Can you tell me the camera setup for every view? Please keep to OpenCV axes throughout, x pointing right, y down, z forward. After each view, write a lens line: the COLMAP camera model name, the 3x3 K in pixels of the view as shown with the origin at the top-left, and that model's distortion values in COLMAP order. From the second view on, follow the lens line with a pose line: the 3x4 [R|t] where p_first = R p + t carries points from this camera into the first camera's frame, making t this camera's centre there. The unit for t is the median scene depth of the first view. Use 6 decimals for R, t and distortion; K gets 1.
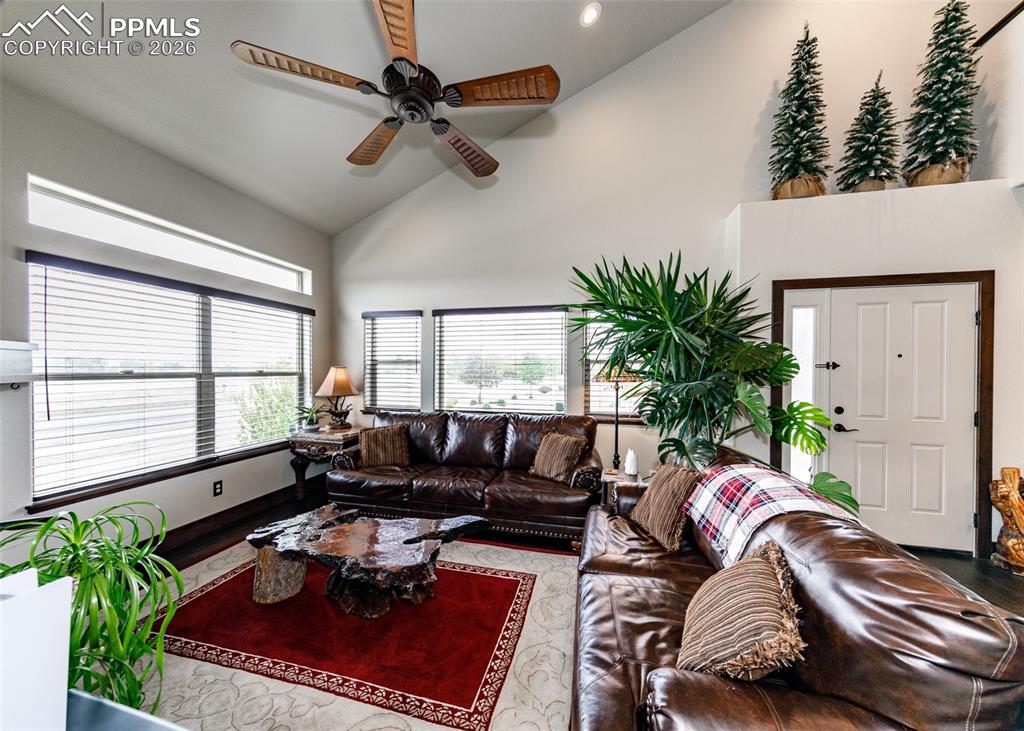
lens RADIAL K [[350.6, 0, 508.1], [0, 350.6, 369.0], [0, 0, 1]] dist [0.001303, 0.000443]
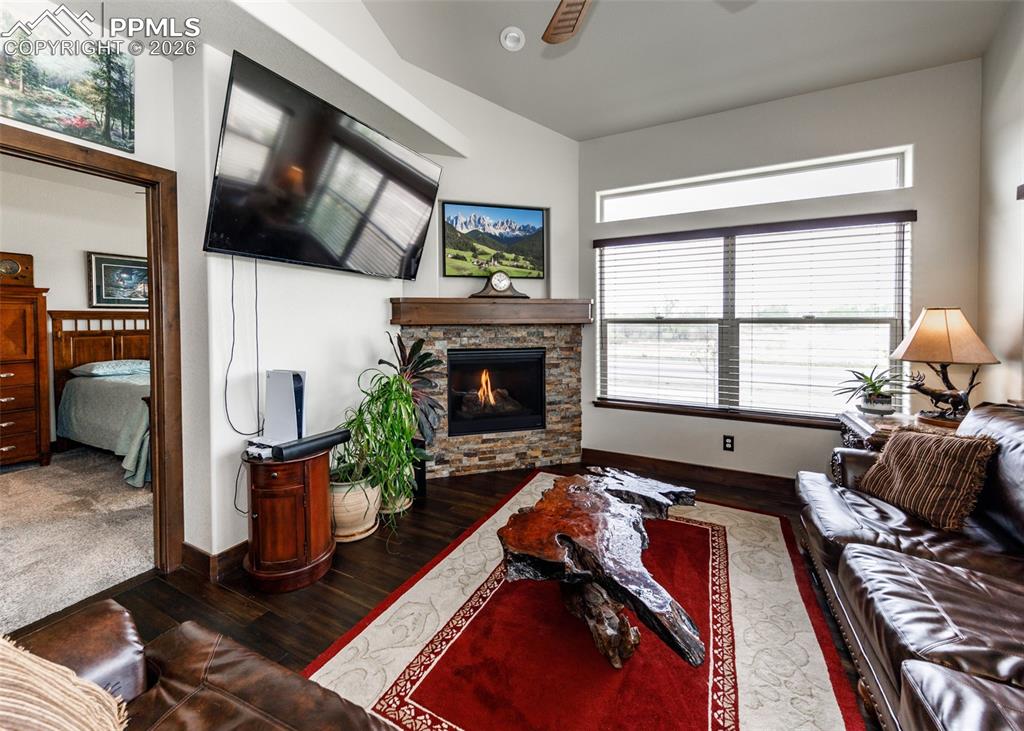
lens RADIAL K [[413.6, 0, 491.8], [0, 413.6, 322.4], [0, 0, 1]] dist [0.025500, 0.000087]
pose [[-0.213626, 0.009590, -0.976869, 0.382987], [0.004875, 0.999950, 0.008750, 0.008602], [0.976903, -0.002893, -0.213662, 0.629231]]
